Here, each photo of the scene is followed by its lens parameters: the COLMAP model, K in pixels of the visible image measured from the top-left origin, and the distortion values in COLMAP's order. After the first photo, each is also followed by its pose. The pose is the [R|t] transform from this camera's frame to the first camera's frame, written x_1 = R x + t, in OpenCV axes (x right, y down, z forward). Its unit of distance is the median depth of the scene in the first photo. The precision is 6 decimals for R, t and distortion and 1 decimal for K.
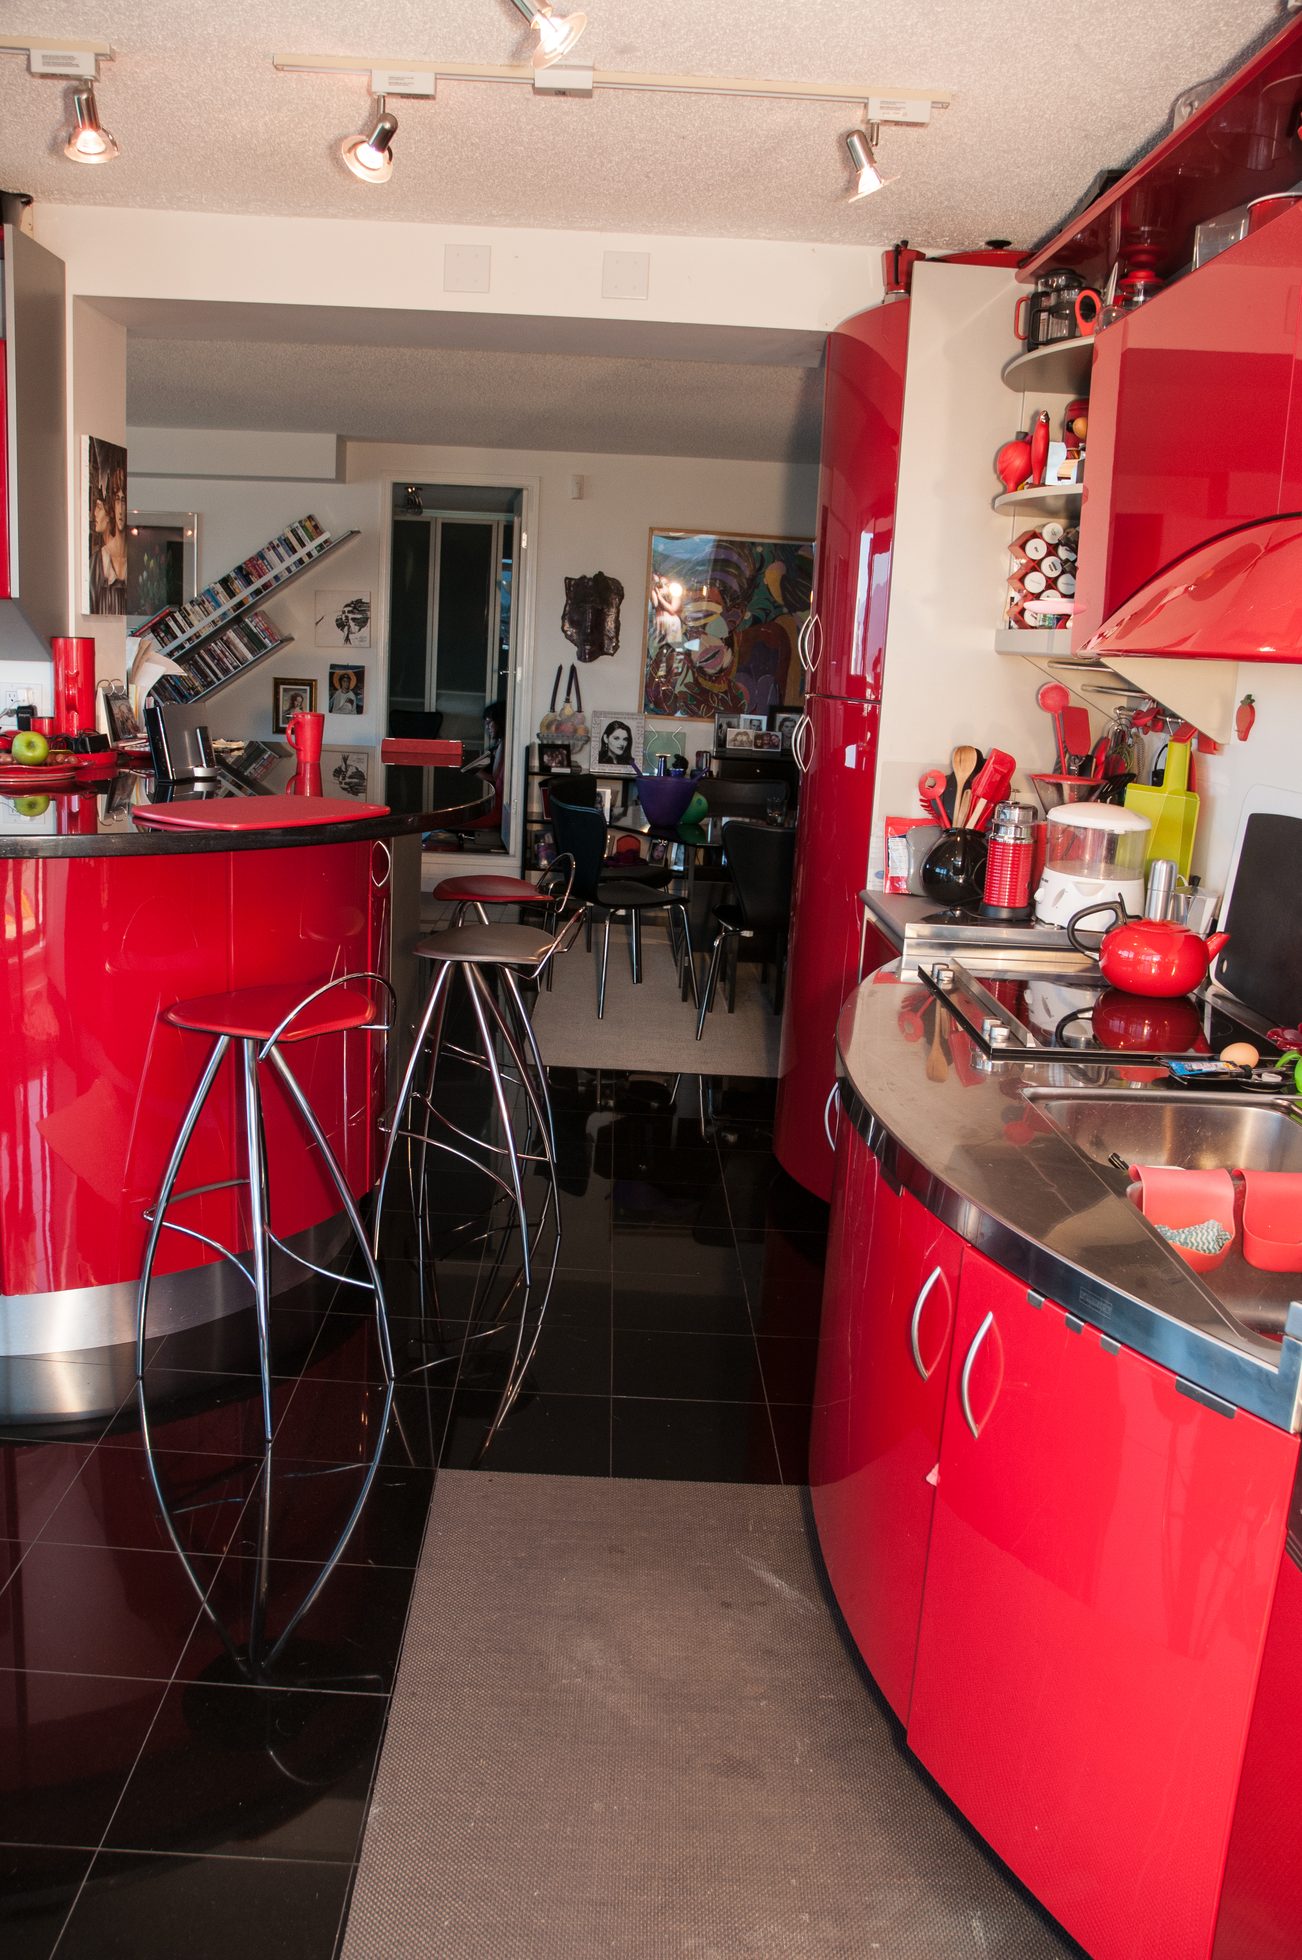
lens RADIAL K [[1538.7, 0, 659.7], [0, 1538.7, 982.9], [0, 0, 1]] dist [-0.167683, 0.164009]
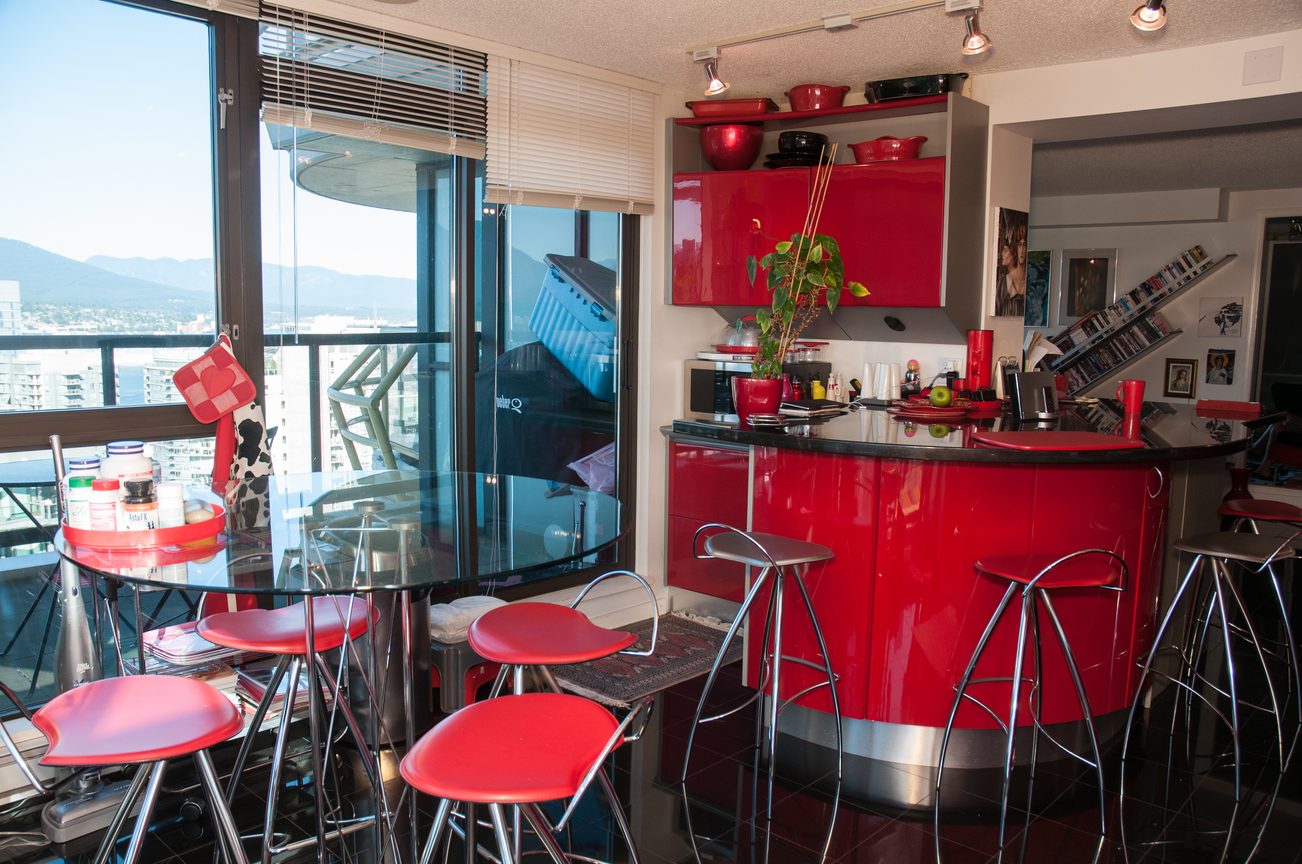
lens RADIAL K [[1022.2, 0, 652.6], [0, 1022.2, 446.2], [0, 0, 1]] dist [-0.167683, 0.164009]
pose [[0.724573, 0.048421, -0.687495, 0.044663], [-0.125601, 0.990101, -0.062640, 0.002725], [0.677657, 0.131737, 0.723482, -0.004920]]
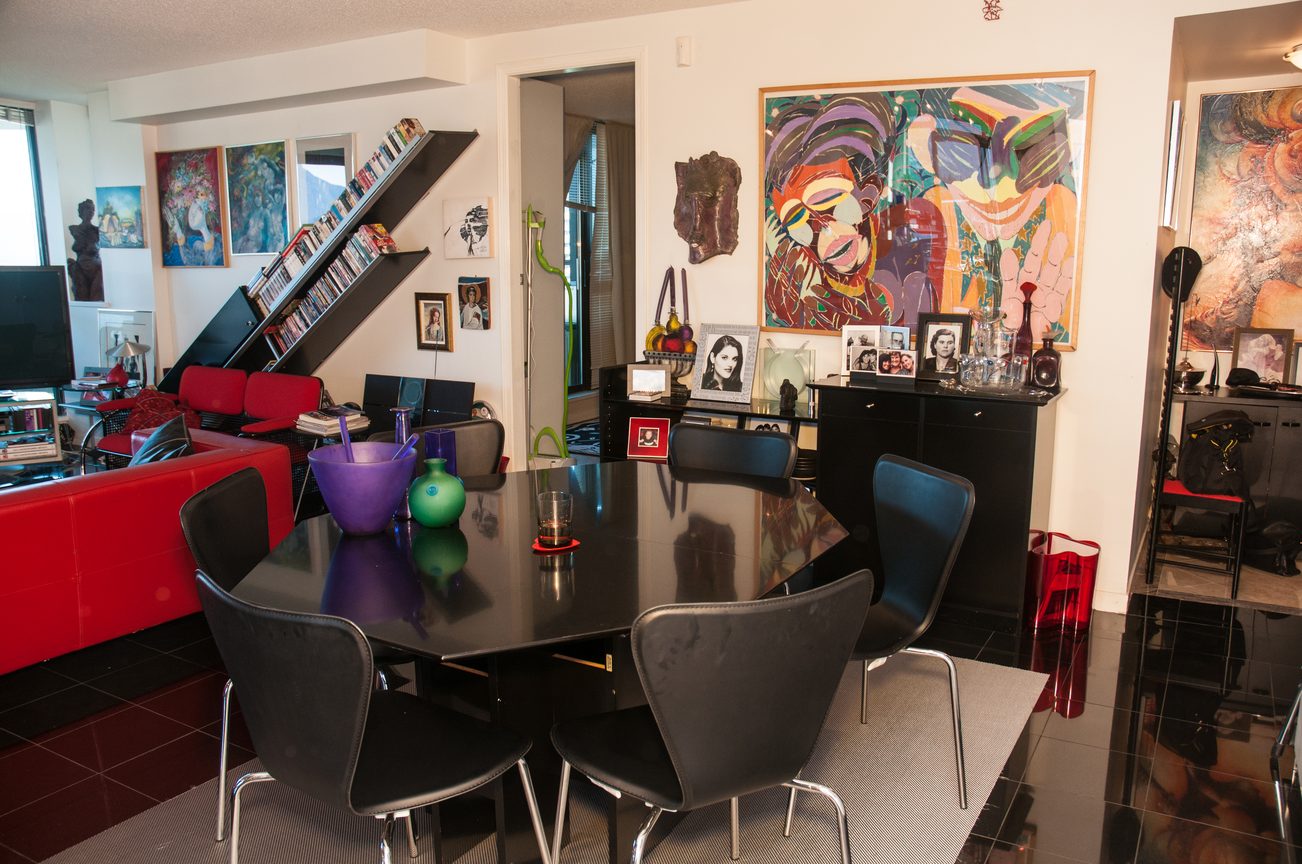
lens RADIAL K [[1022.2, 0, 653.4], [0, 1022.2, 461.2], [0, 0, 1]] dist [-0.167683, 0.164009]
pose [[0.846047, 0.057549, -0.529993, 0.236528], [-0.077978, 0.996823, -0.016241, -0.099373], [0.527375, 0.055068, 0.847846, 0.562026]]
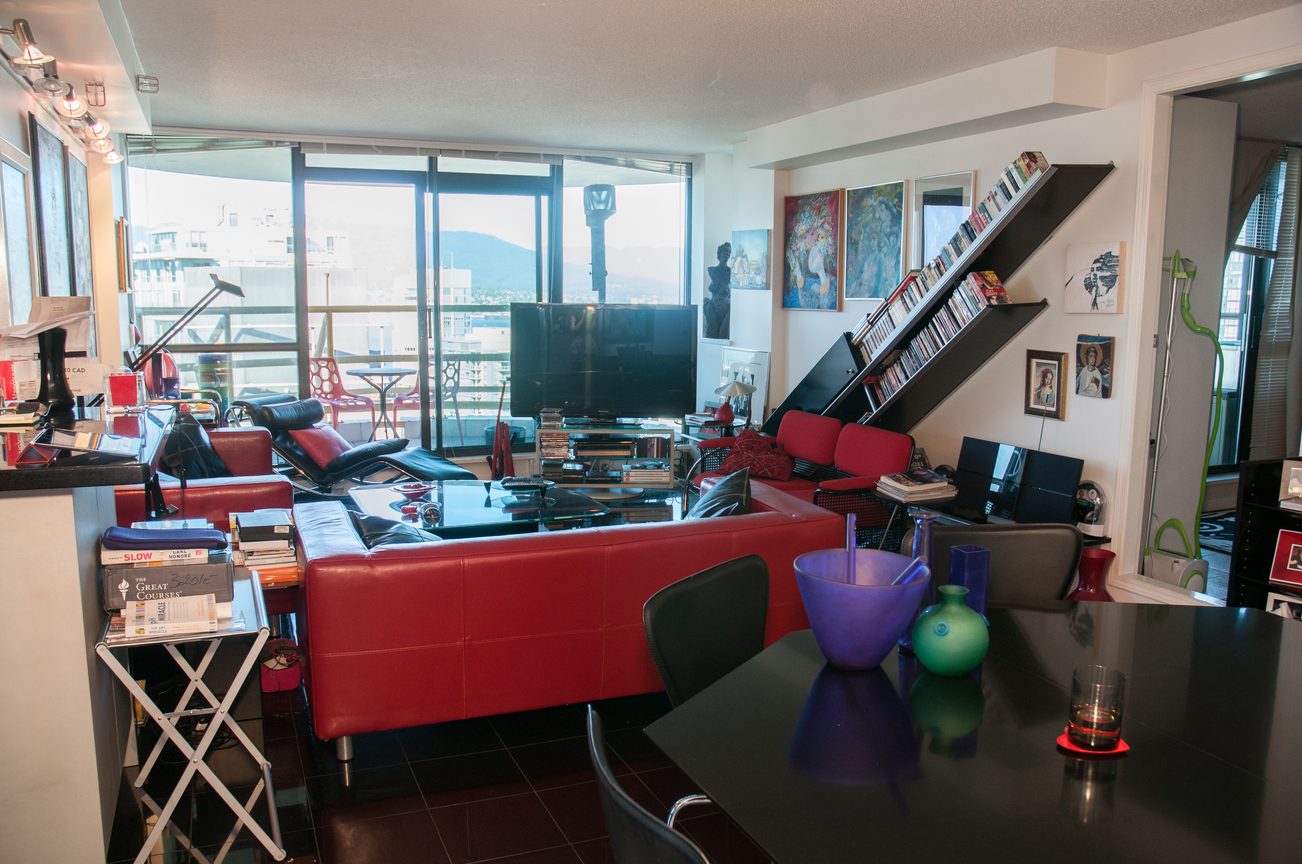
lens RADIAL K [[1022.2, 0, 660.3], [0, 1022.2, 459.9], [0, 0, 1]] dist [-0.167683, 0.164009]
pose [[0.378774, 0.100828, -0.919981, 0.203442], [-0.191823, 0.981014, 0.028539, -0.122249], [0.905392, 0.165663, 0.390924, 0.629861]]
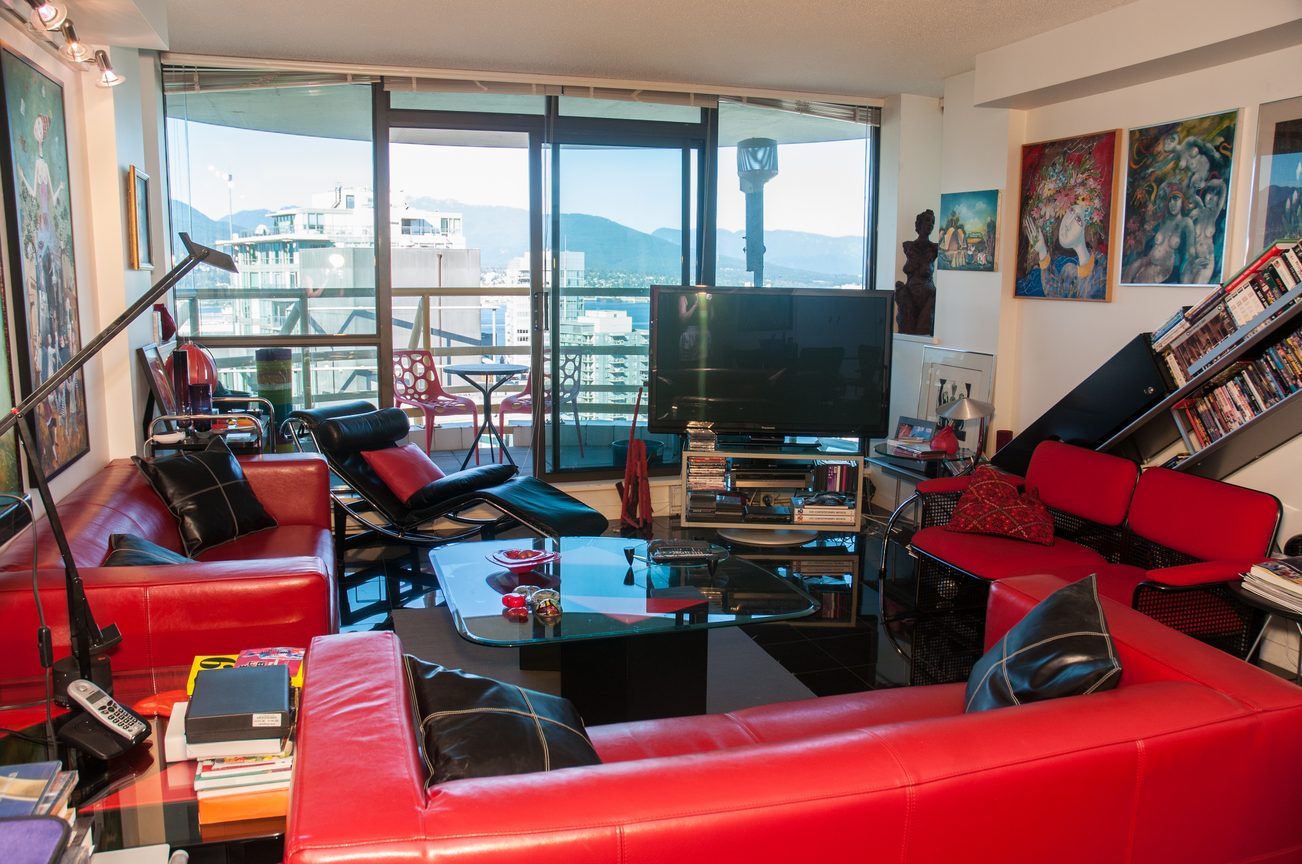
lens RADIAL K [[1022.2, 0, 657.3], [0, 1022.2, 448.0], [0, 0, 1]] dist [-0.167683, 0.164009]
pose [[0.273820, 0.110953, -0.955360, -0.005444], [-0.205270, 0.977178, 0.054653, -0.137755], [0.939621, 0.181141, 0.290347, 0.659883]]
